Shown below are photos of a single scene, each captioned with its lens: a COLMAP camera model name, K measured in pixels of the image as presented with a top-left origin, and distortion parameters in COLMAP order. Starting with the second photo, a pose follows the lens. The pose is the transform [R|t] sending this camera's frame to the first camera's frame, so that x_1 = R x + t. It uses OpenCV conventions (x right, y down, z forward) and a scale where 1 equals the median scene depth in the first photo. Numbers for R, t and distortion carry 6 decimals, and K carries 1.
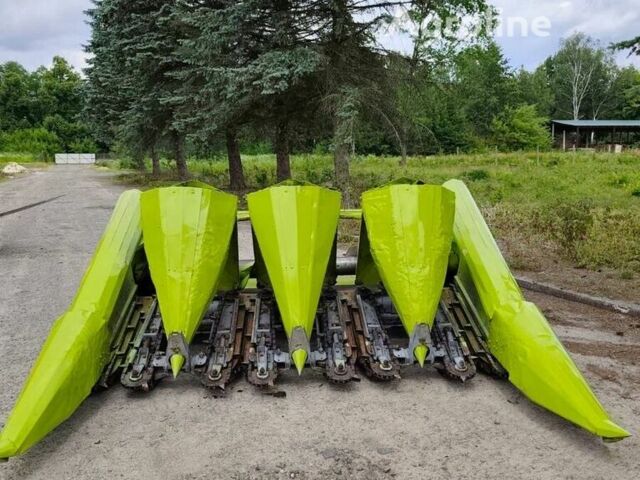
lens RADIAL K [[582.3, 0, 316.1], [0, 582.3, 238.6], [0, 0, 1]] dist [0.021082, 0.000000]
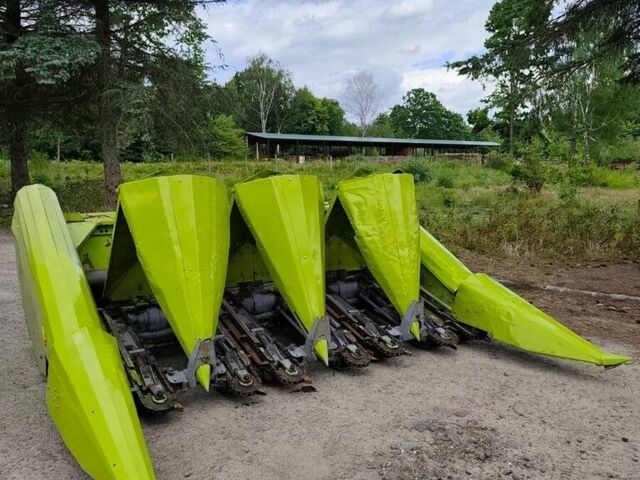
lens RADIAL K [[582.3, 0, 315.7], [0, 582.3, 241.2], [0, 0, 1]] dist [0.021082, 0.000000]
pose [[0.870493, -0.055451, 0.489048, -0.035856], [0.060744, 0.998141, 0.005052, 0.001276], [-0.488418, 0.025309, 0.872242, 0.009862]]
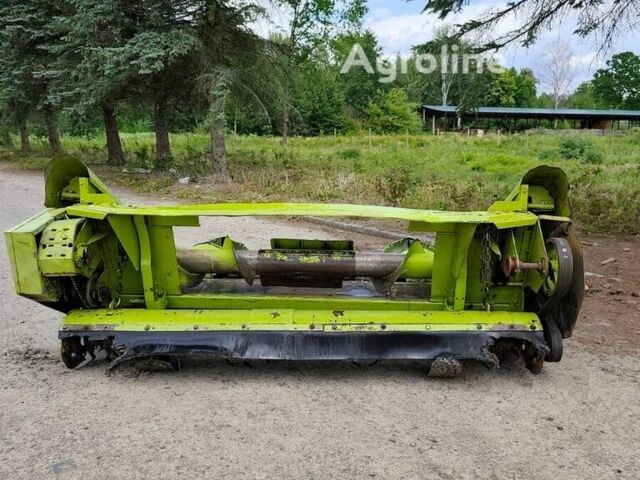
lens RADIAL K [[582.3, 0, 318.3], [0, 582.3, 242.0], [0, 0, 1]] dist [0.021082, 0.000000]
pose [[0.980526, -0.022198, 0.195131, 0.002943], [0.015046, 0.999162, 0.038056, 0.006746], [-0.195812, -0.034379, 0.980039, -0.029793]]
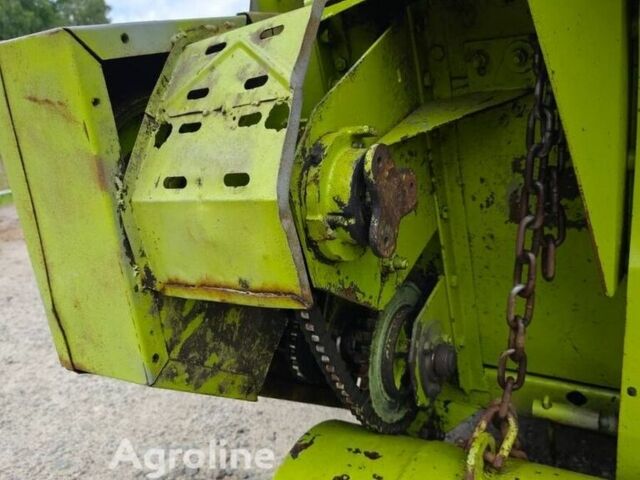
lens RADIAL K [[582.3, 0, 317.6], [0, 582.3, 241.5], [0, 0, 1]] dist [0.021082, 0.000000]
pose [[0.951843, 0.032218, -0.304889, -0.006638], [-0.019584, 0.998822, 0.044408, 0.010522], [0.305961, -0.036298, 0.951352, 0.024430]]
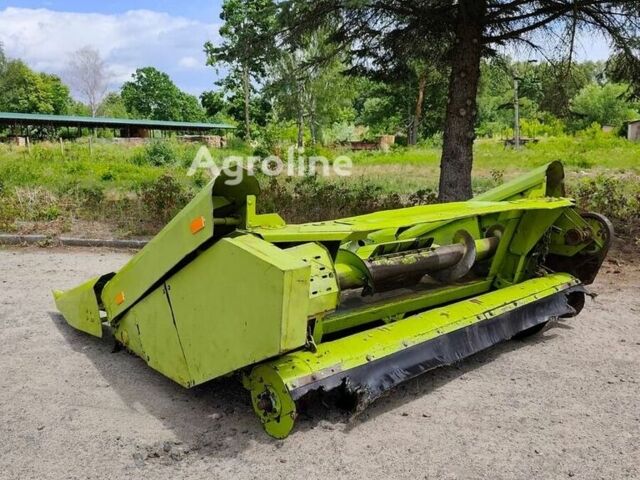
lens RADIAL K [[582.3, 0, 320.0], [0, 582.3, 238.8], [0, 0, 1]] dist [0.021082, 0.000000]
pose [[0.573110, -0.123392, 0.810135, -0.048908], [0.114362, 0.990968, 0.070031, 0.002547], [-0.811459, 0.052513, 0.582045, 0.006150]]
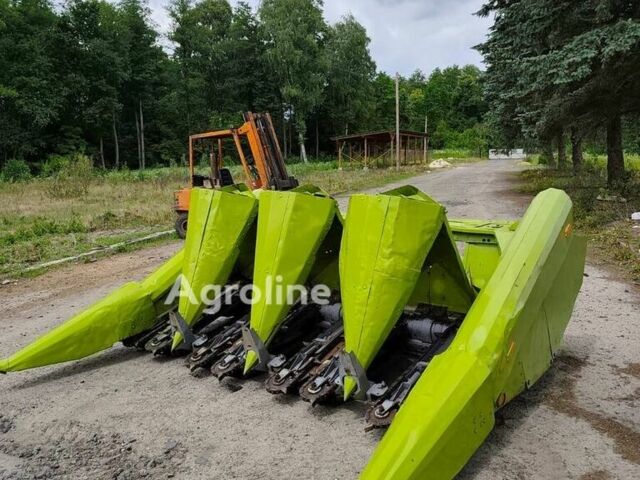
lens RADIAL K [[582.3, 0, 316.8], [0, 582.3, 239.8], [0, 0, 1]] dist [0.021082, 0.000000]
pose [[0.743637, 0.089789, -0.662526, 0.050716], [-0.082262, 0.995699, 0.042610, -0.004067], [0.663503, 0.022815, 0.747826, 0.021279]]
